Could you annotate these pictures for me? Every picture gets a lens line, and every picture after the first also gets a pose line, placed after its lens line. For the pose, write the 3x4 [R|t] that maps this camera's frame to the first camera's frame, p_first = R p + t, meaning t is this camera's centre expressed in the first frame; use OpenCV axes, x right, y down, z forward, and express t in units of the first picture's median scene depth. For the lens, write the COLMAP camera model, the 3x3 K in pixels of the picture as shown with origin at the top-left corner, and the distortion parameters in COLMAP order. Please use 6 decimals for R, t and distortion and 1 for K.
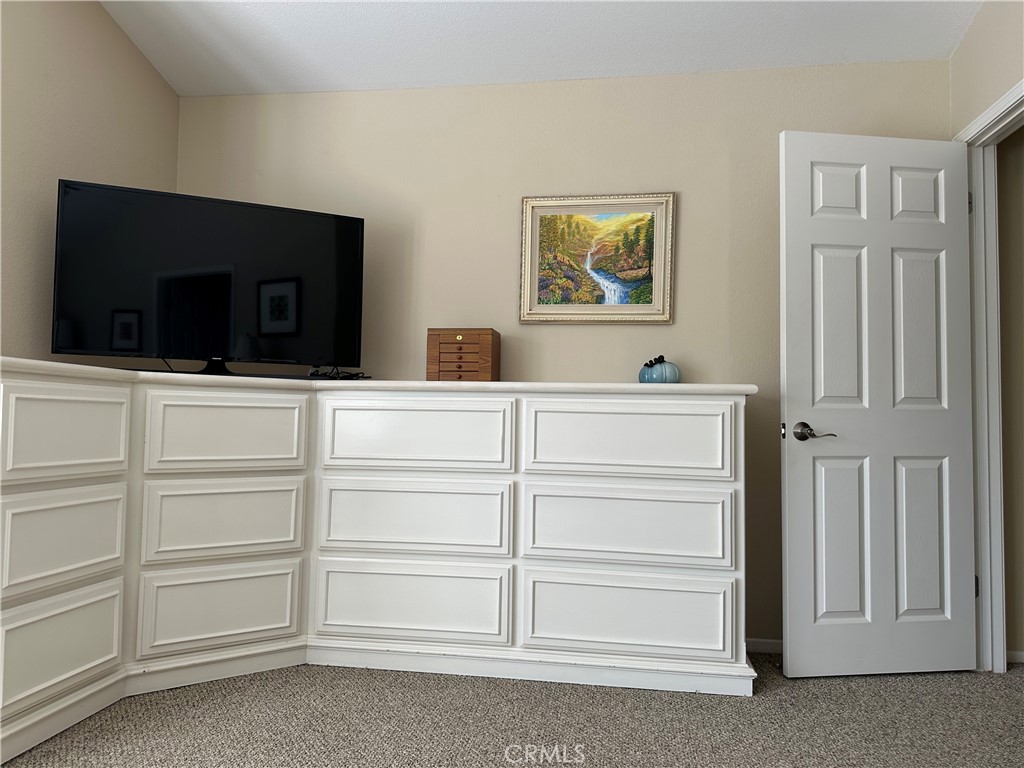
lens RADIAL K [[715.4, 0, 518.5], [0, 715.4, 377.8], [0, 0, 1]] dist [0.043154, -0.050210]
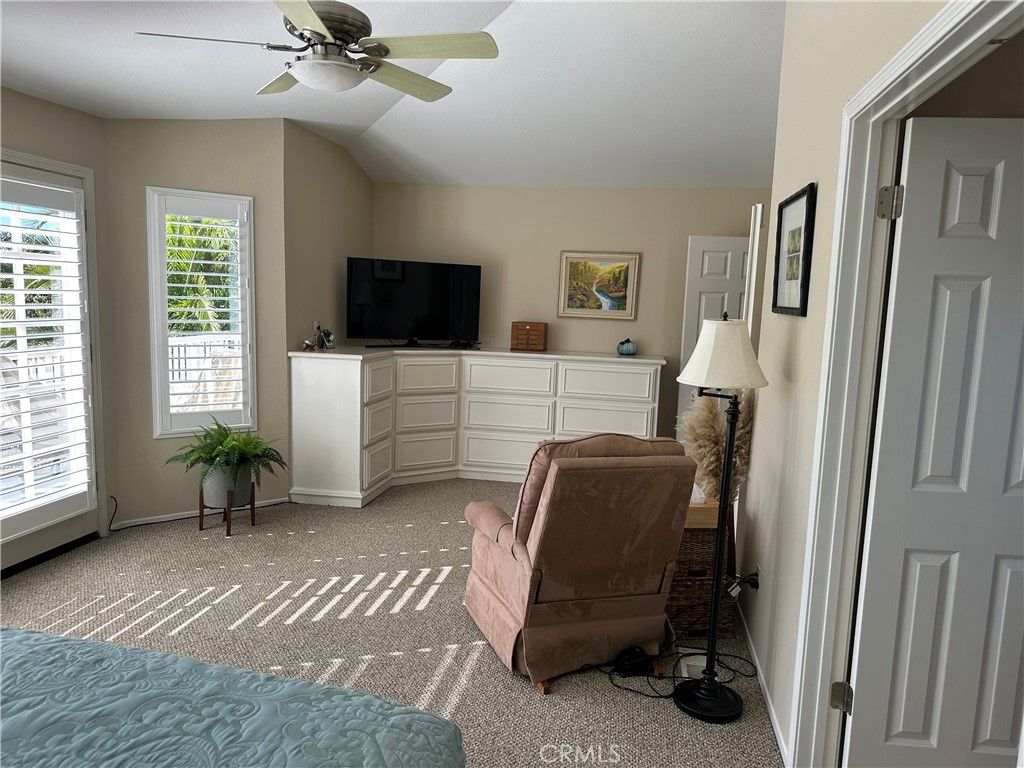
lens RADIAL K [[715.4, 0, 513.9], [0, 715.4, 403.2], [0, 0, 1]] dist [0.043154, -0.050210]
pose [[0.999174, 0.022560, -0.033805, -0.048312], [-0.015126, 0.978454, 0.205912, -0.255281], [0.037722, -0.205231, 0.977986, -0.990688]]
